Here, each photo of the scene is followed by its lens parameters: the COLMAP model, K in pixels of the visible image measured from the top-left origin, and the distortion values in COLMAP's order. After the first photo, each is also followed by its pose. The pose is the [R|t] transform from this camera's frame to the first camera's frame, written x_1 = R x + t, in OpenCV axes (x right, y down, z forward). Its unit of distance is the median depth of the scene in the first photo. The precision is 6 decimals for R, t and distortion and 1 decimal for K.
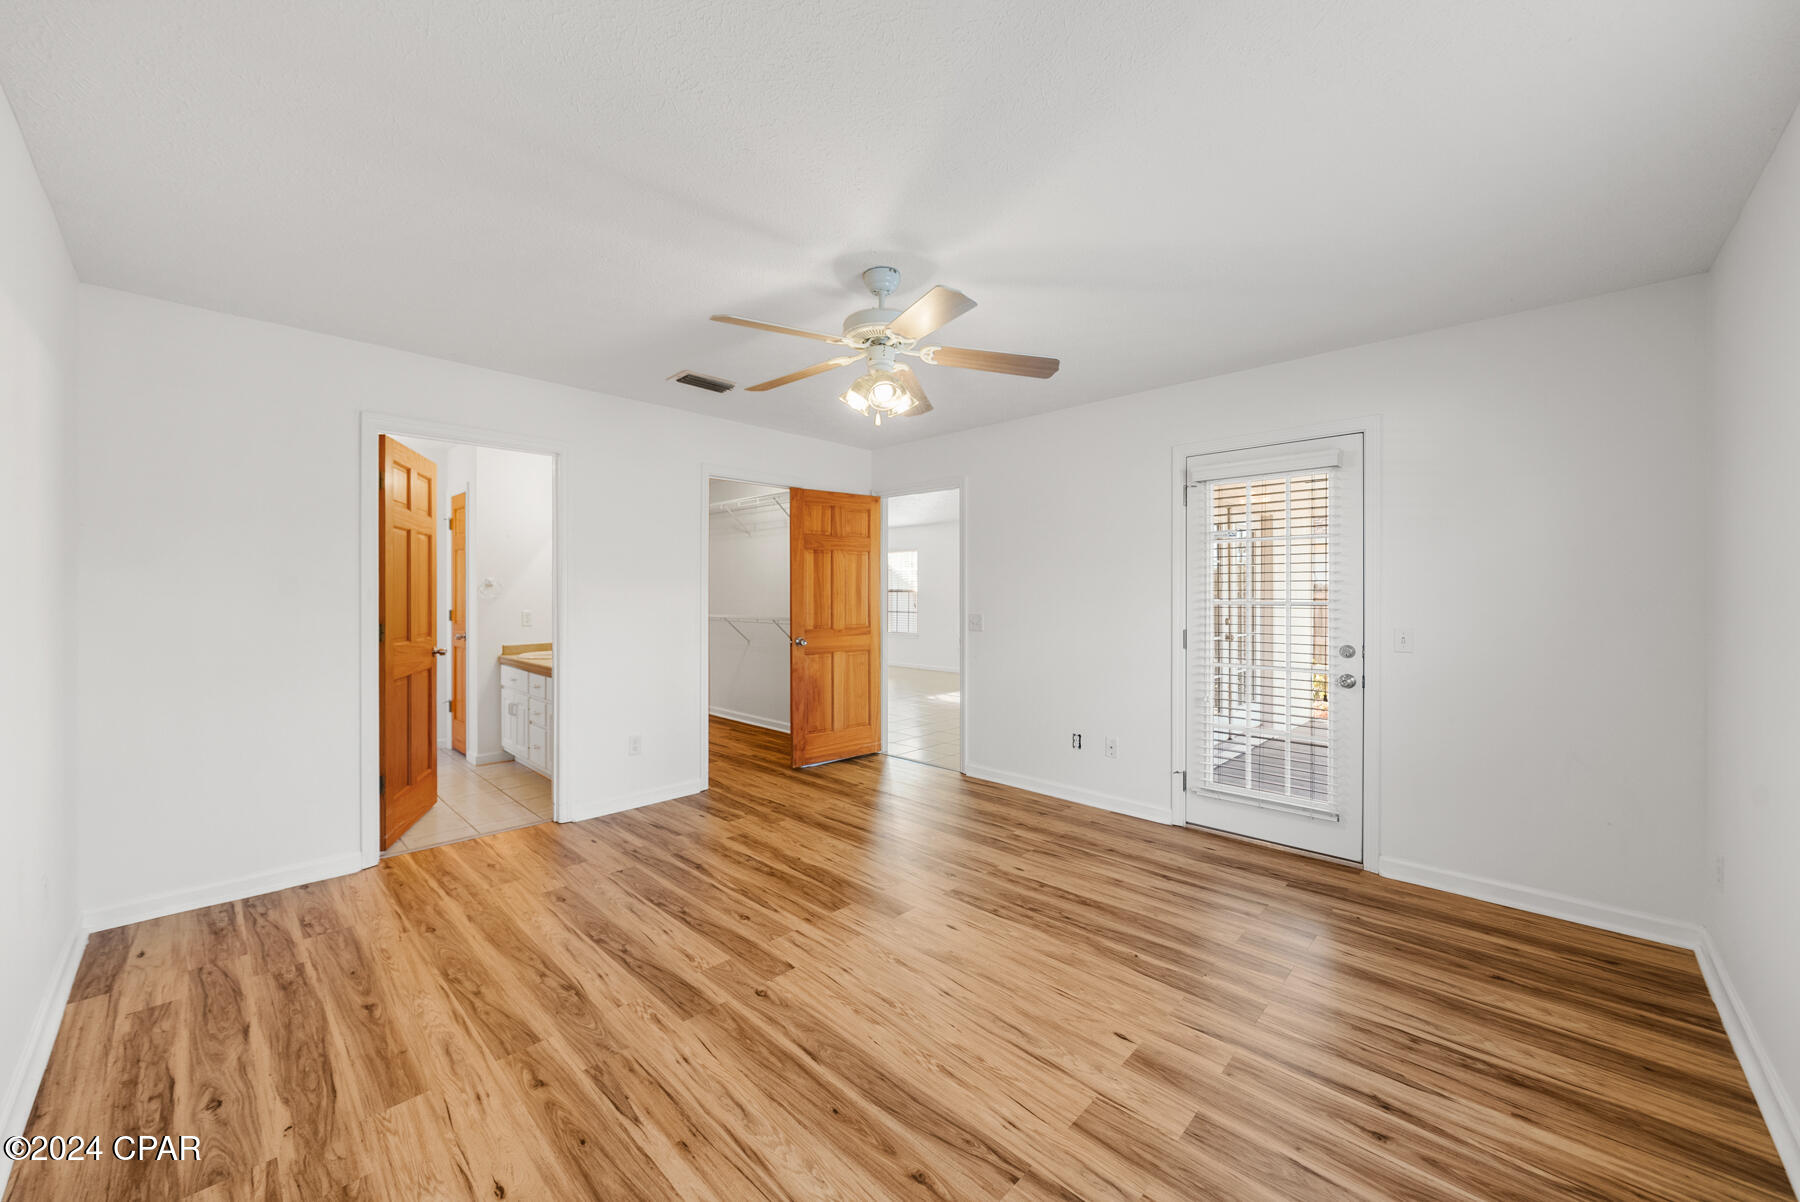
lens RADIAL K [[684.1, 0, 903.4], [0, 684.1, 595.2], [0, 0, 1]] dist [0.000925, 0.000172]
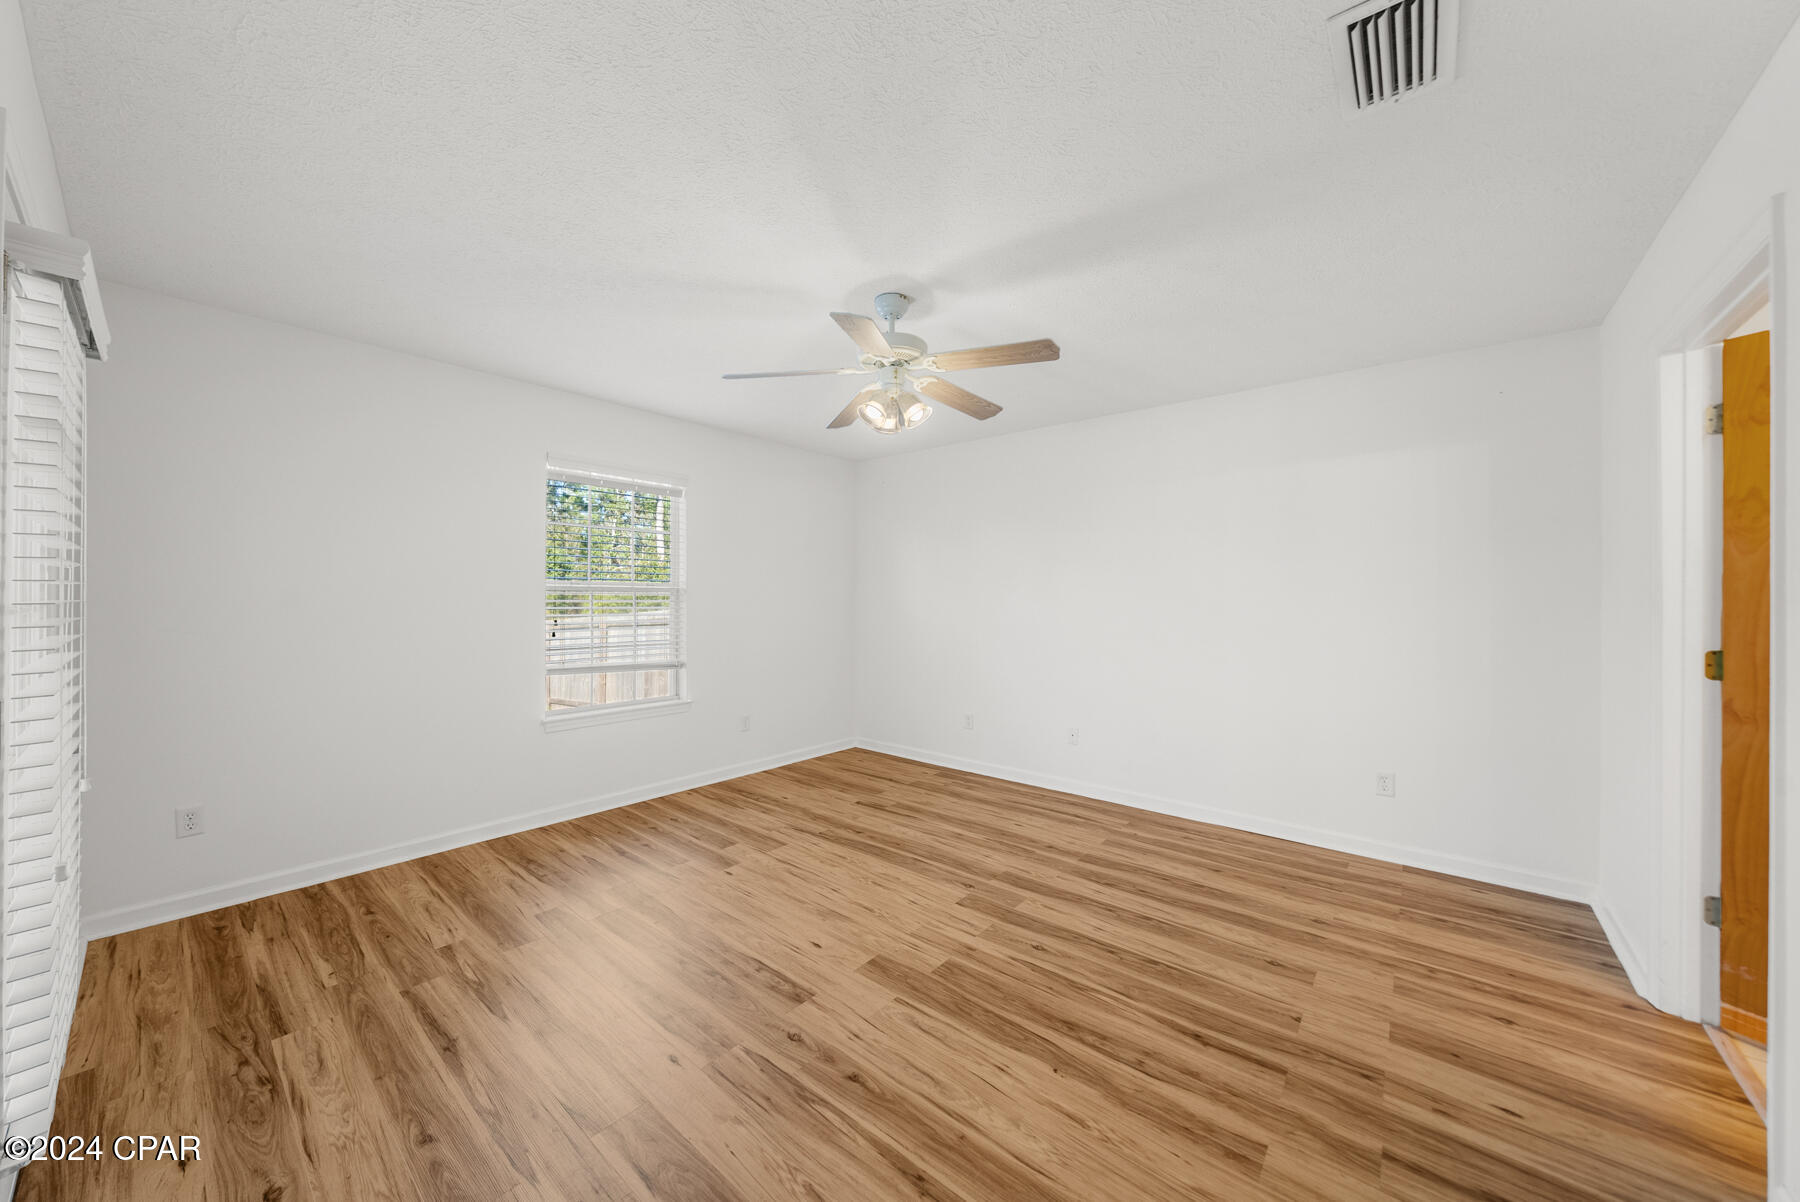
lens RADIAL K [[658.9, 0, 896.1], [0, 658.9, 599.4], [0, 0, 1]] dist [-0.003161, -0.000612]
pose [[-0.998550, -0.007625, -0.053287, 0.013563], [-0.007900, 0.999957, 0.004956, -0.003913], [0.053247, 0.005370, -0.998567, 2.049207]]
